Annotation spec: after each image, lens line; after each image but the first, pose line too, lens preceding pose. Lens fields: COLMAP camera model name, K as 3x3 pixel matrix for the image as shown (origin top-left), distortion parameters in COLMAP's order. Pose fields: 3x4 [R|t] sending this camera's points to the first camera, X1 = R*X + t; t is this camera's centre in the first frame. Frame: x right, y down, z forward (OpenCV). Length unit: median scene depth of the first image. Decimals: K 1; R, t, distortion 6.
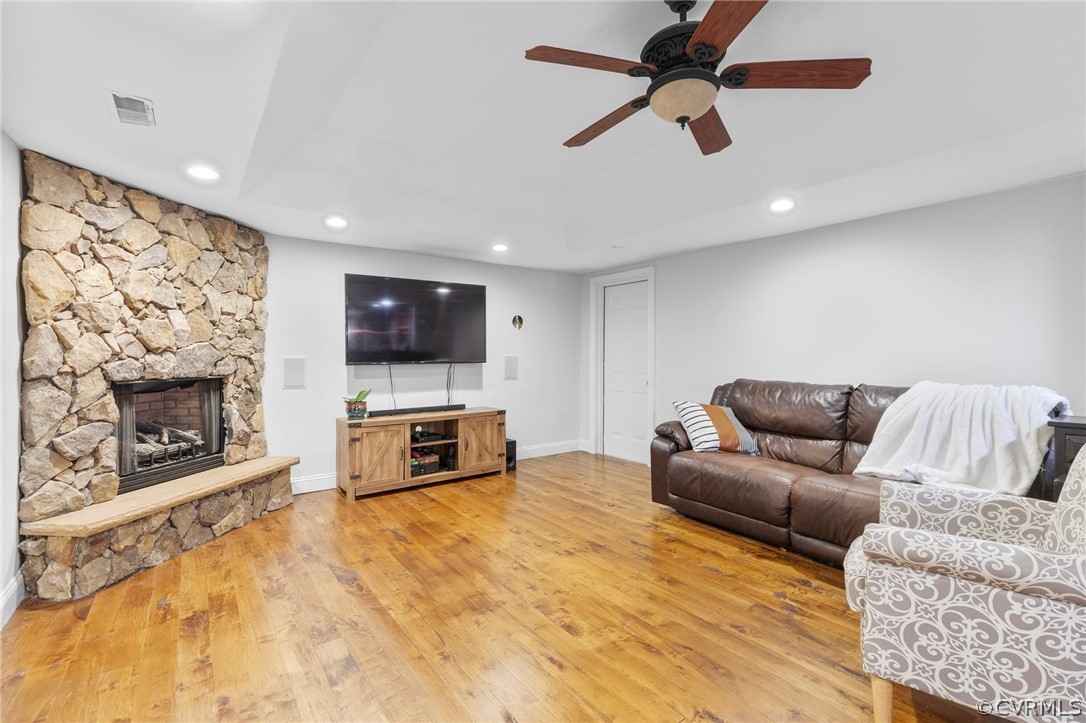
lens RADIAL K [[487.0, 0, 537.8], [0, 487.0, 360.4], [0, 0, 1]] dist [0.001022, -0.000094]
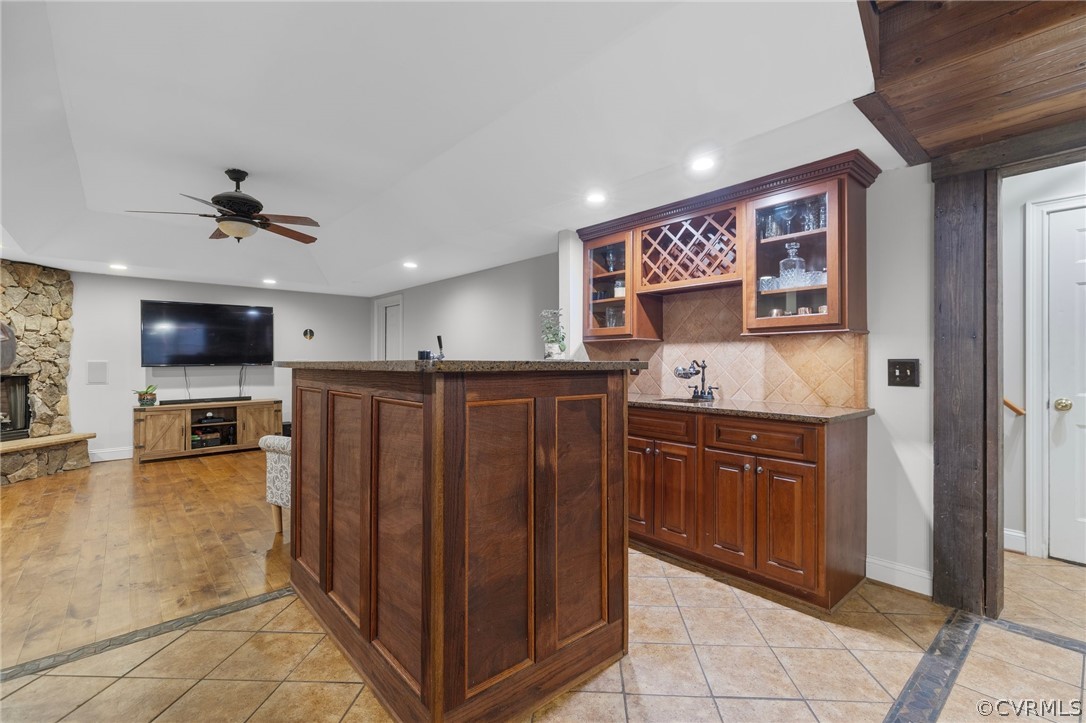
lens RADIAL K [[487.0, 0, 548.3], [0, 487.0, 359.9], [0, 0, 1]] dist [0.001022, -0.000094]
pose [[0.995252, -0.000932, 0.097327, 0.645450], [0.001917, 0.999948, -0.010021, 0.006033], [-0.097312, 0.010160, 0.995202, -0.498282]]
